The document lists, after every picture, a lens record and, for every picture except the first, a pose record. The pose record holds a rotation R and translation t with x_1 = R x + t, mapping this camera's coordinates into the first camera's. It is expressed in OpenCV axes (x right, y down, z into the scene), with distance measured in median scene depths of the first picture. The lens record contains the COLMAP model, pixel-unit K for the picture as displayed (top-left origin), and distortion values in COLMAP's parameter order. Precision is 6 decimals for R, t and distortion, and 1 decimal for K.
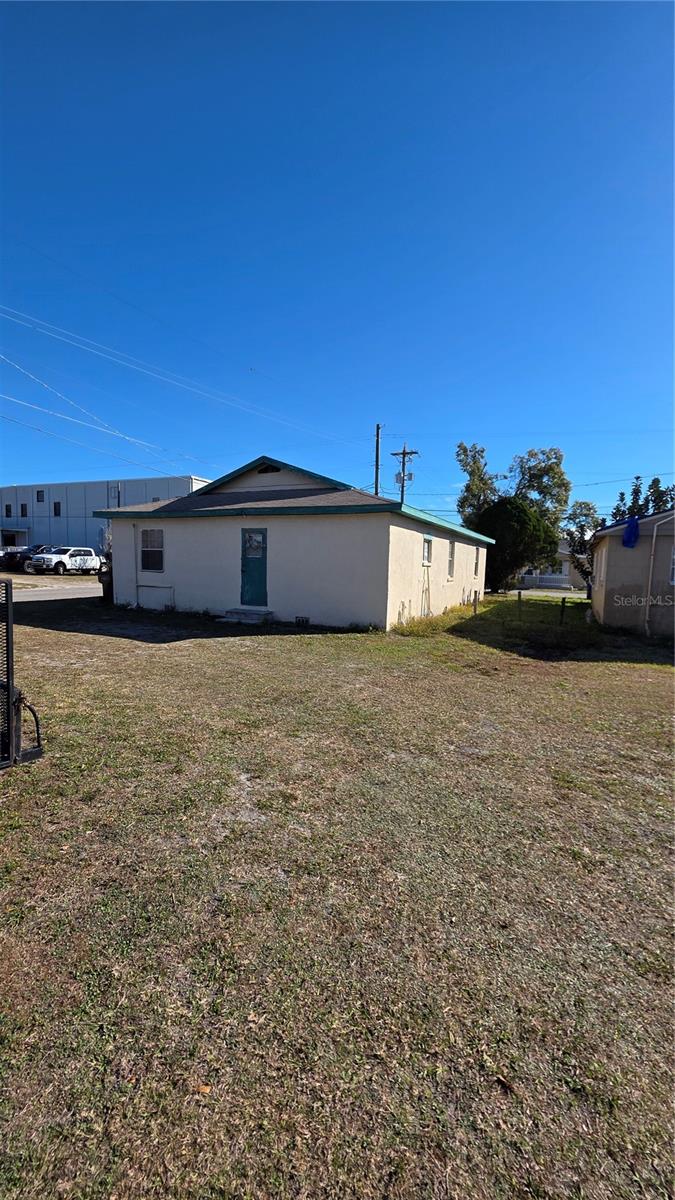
lens RADIAL K [[480.6, 0, 332.1], [0, 480.6, 602.2], [0, 0, 1]] dist [0.004220, -0.002395]
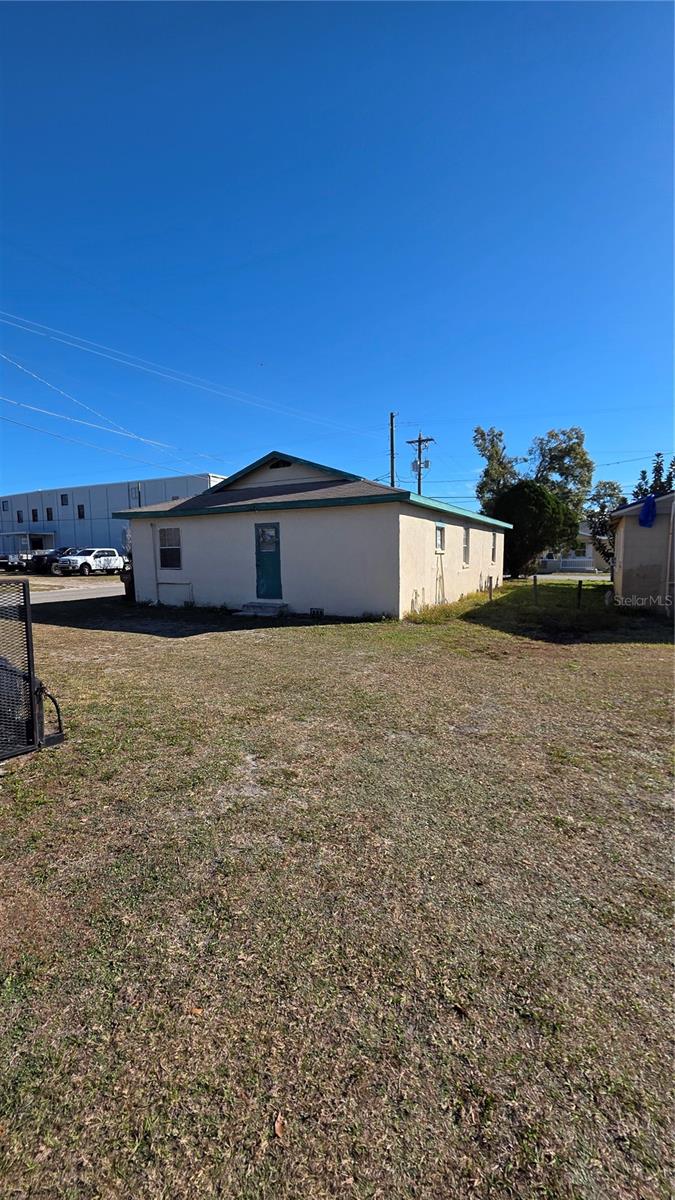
lens RADIAL K [[480.6, 0, 331.0], [0, 480.6, 604.0], [0, 0, 1]] dist [0.004220, -0.002395]
pose [[0.998272, -0.032805, -0.048745, 0.017667], [0.033785, 0.999240, 0.019427, 0.002480], [0.048070, -0.021040, 0.998622, -0.014684]]
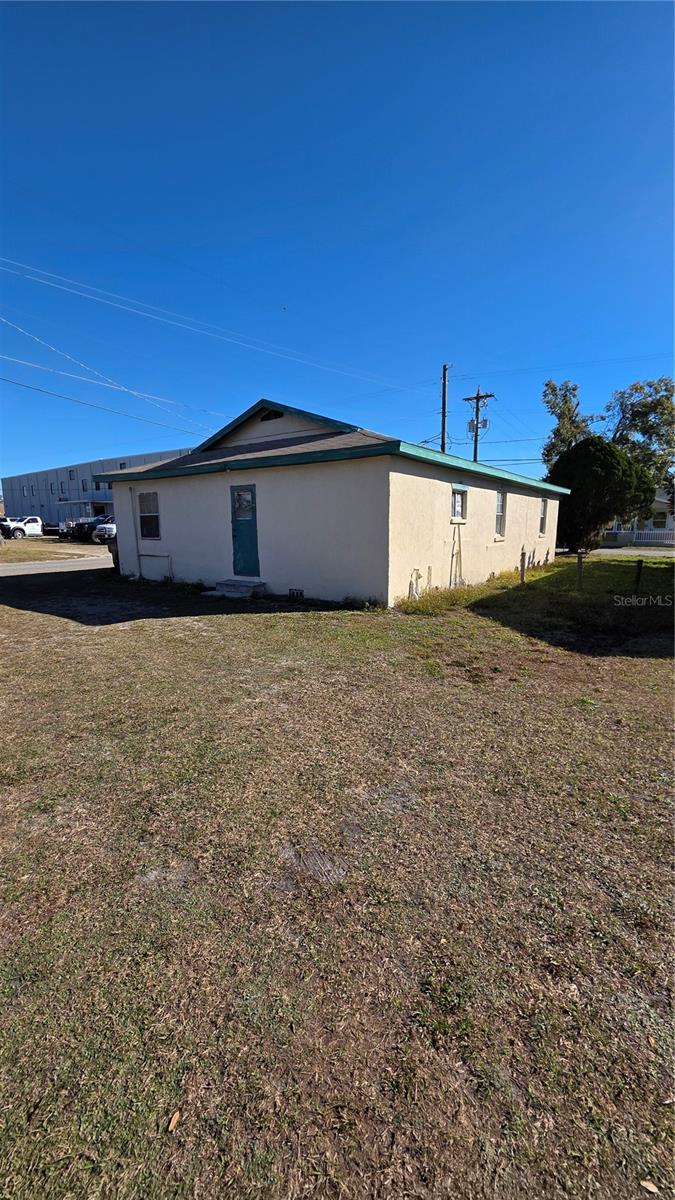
lens RADIAL K [[480.6, 0, 333.2], [0, 480.6, 600.7], [0, 0, 1]] dist [0.004220, -0.002395]
pose [[0.985046, -0.003919, -0.172246, 0.143985], [0.016728, 0.997194, 0.072973, -0.009162], [0.171476, -0.074763, 0.982347, 0.179038]]
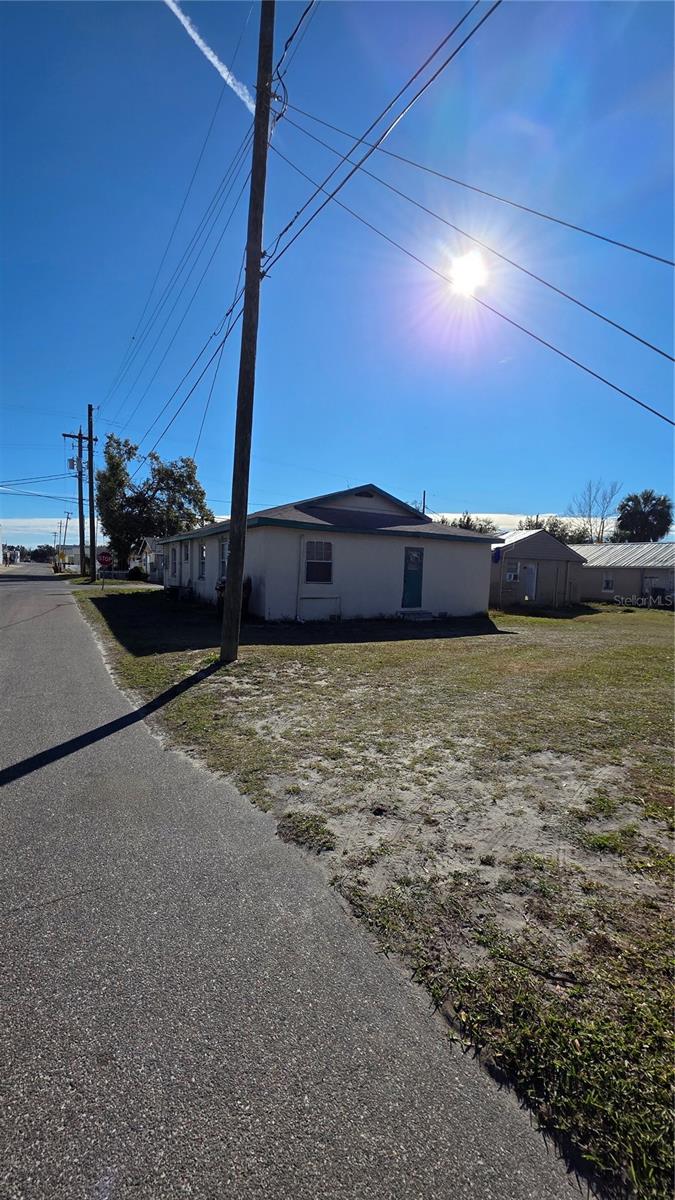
lens RADIAL K [[480.6, 0, 334.5], [0, 480.6, 605.0], [0, 0, 1]] dist [0.004220, -0.002395]
pose [[0.547189, -0.072415, 0.833871, -1.385195], [0.053815, 0.997233, 0.051288, -0.078601], [-0.835277, 0.016811, 0.549572, 0.481793]]
